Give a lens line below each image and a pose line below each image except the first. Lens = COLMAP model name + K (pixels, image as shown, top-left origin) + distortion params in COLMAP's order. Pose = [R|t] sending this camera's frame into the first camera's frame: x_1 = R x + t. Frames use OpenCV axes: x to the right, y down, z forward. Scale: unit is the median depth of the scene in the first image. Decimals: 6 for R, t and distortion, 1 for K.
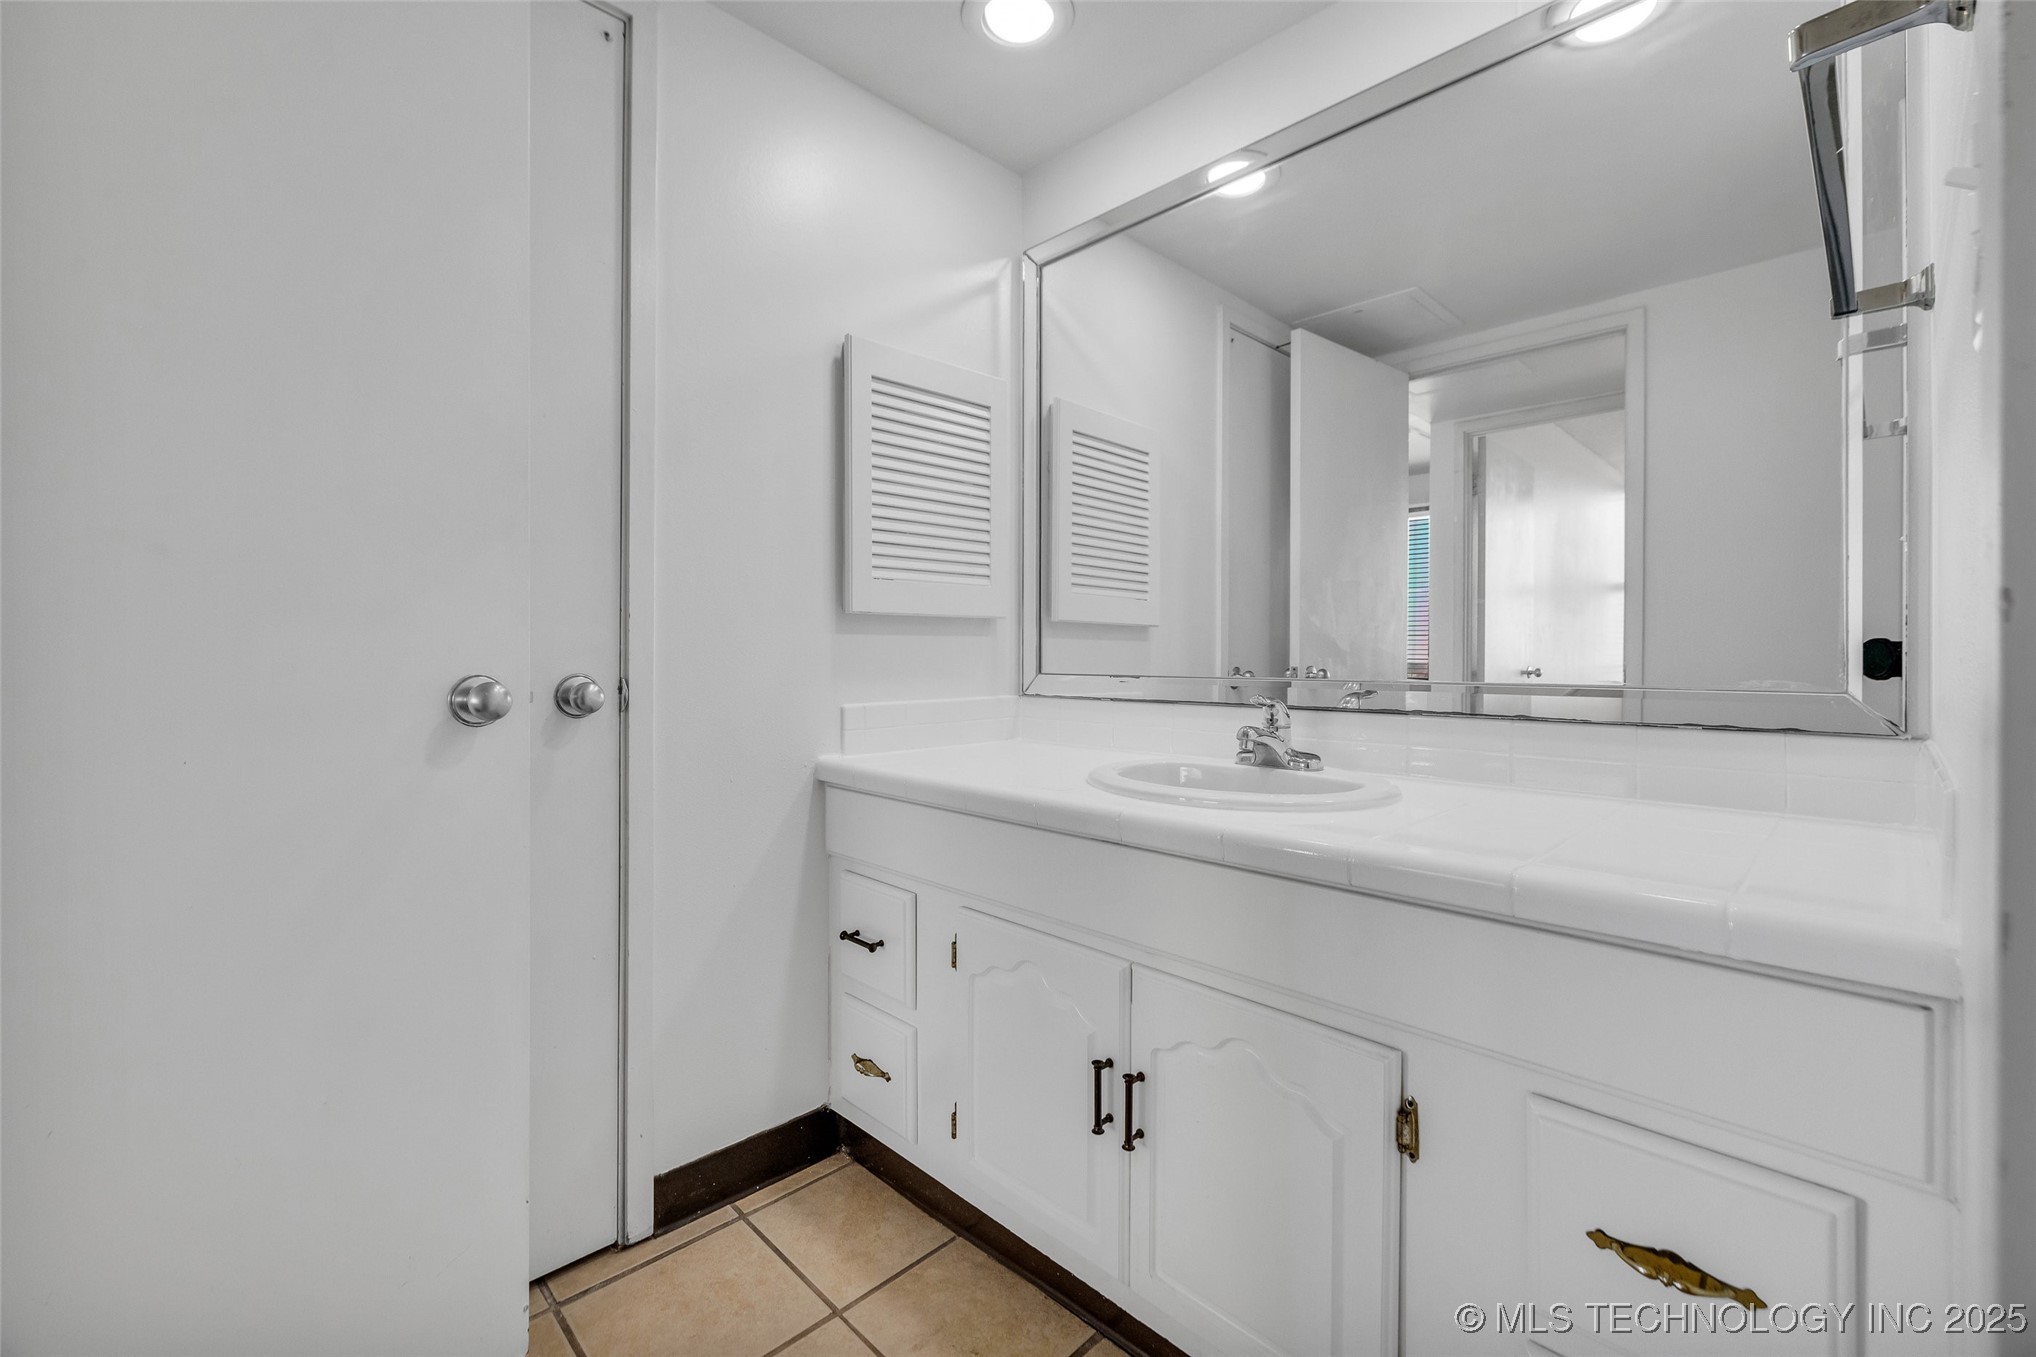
lens RADIAL K [[853.3, 0, 1017.3], [0, 853.3, 668.3], [0, 0, 1]] dist [0.018288, 0.000037]
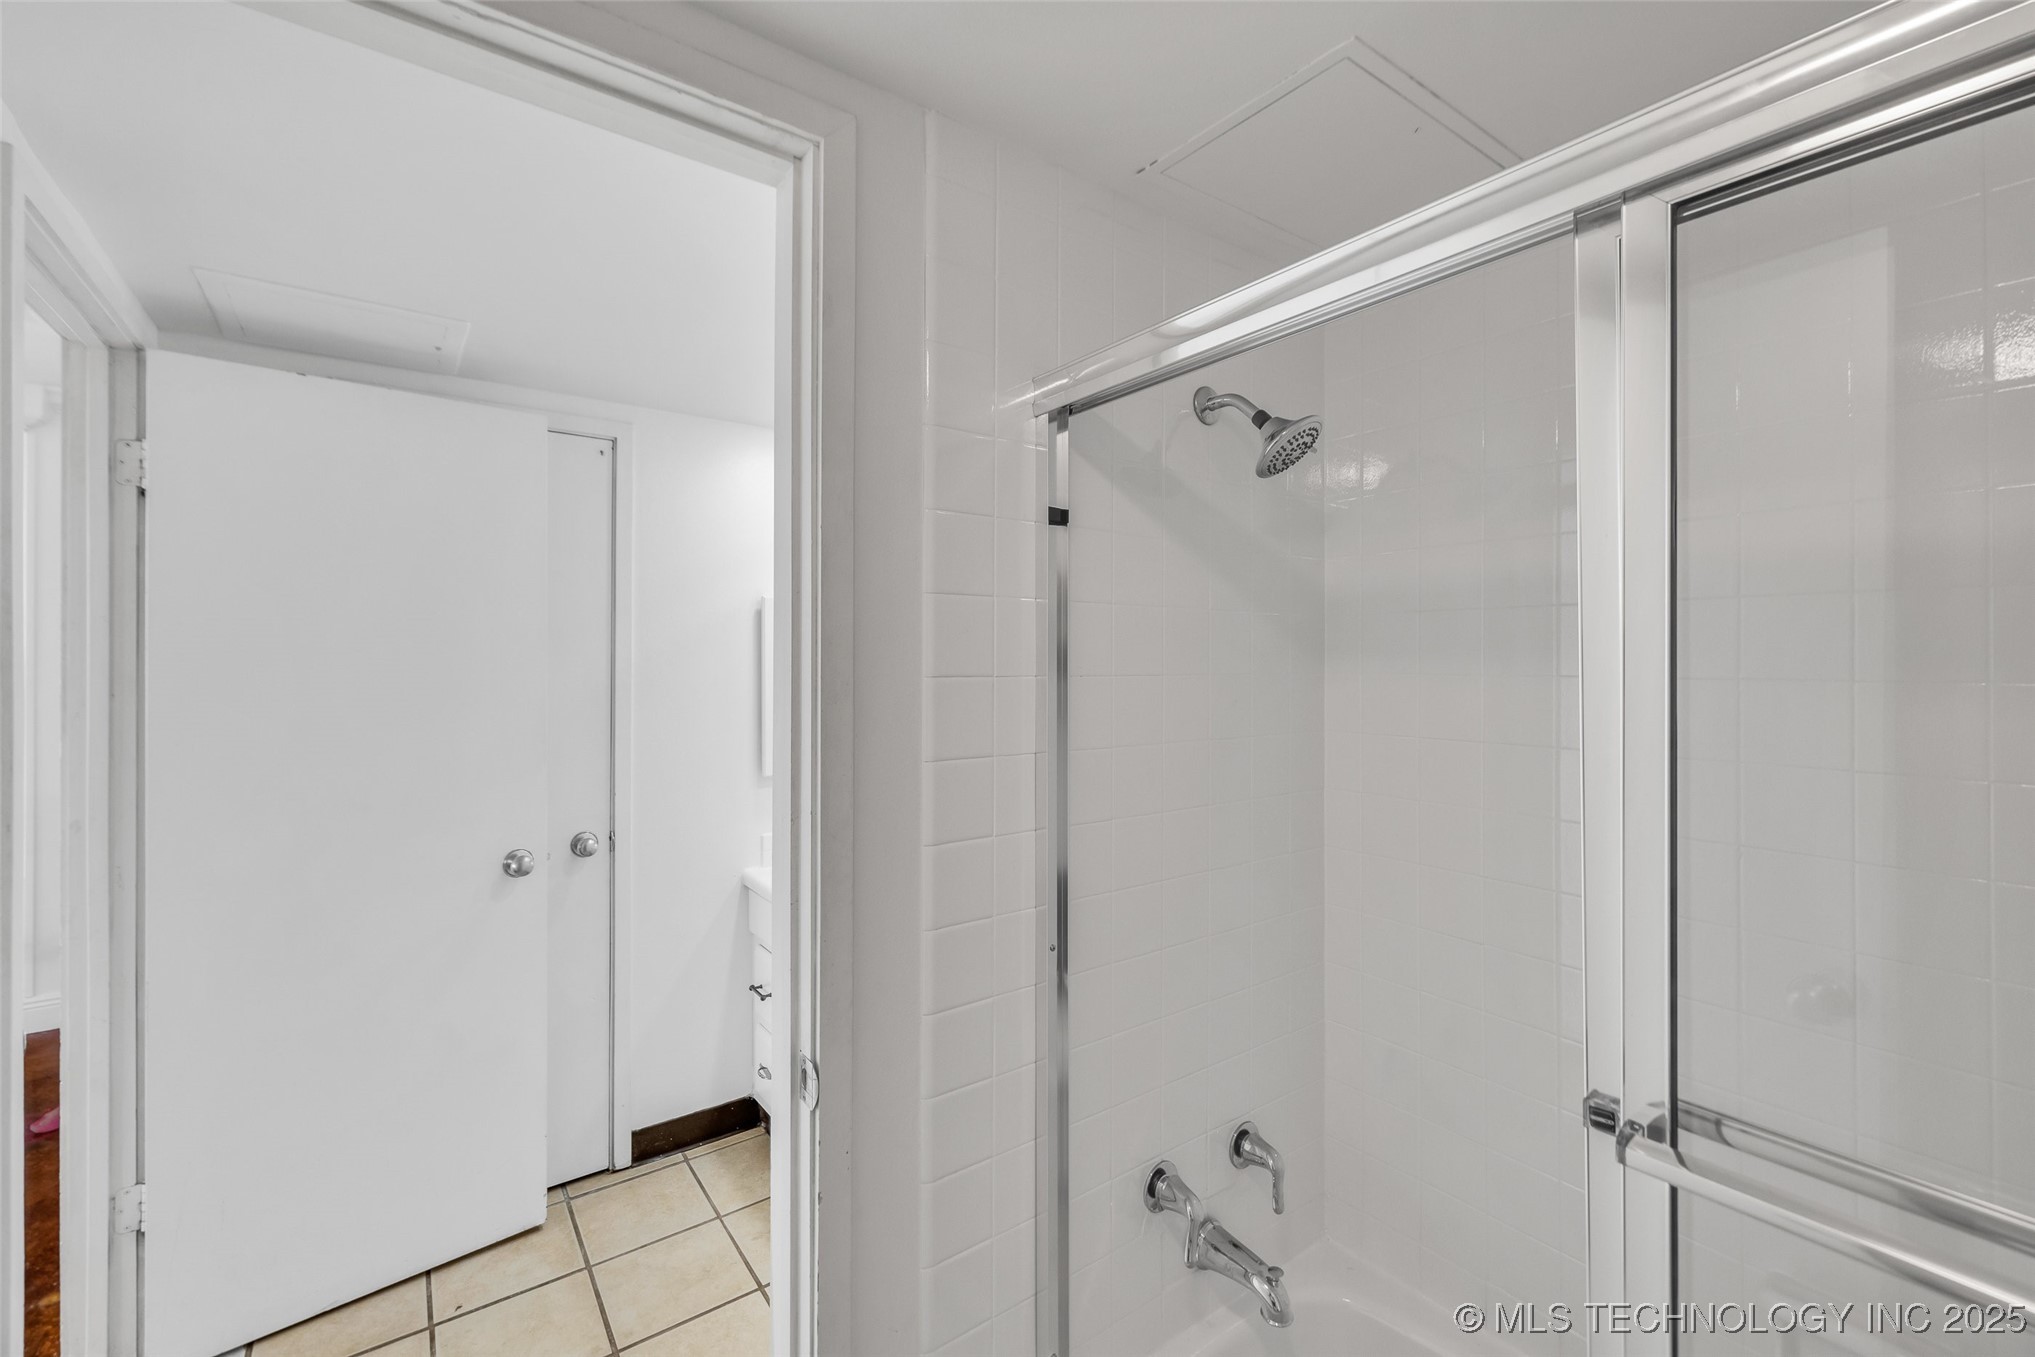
lens RADIAL K [[852.9, 0, 1017.6], [0, 852.9, 670.6], [0, 0, 1]] dist [0.018288, 0.000037]
pose [[0.990576, -0.000425, -0.136961, 0.548265], [0.001037, 0.999990, 0.004393, -0.305757], [0.136958, -0.004493, 0.990567, -0.539959]]
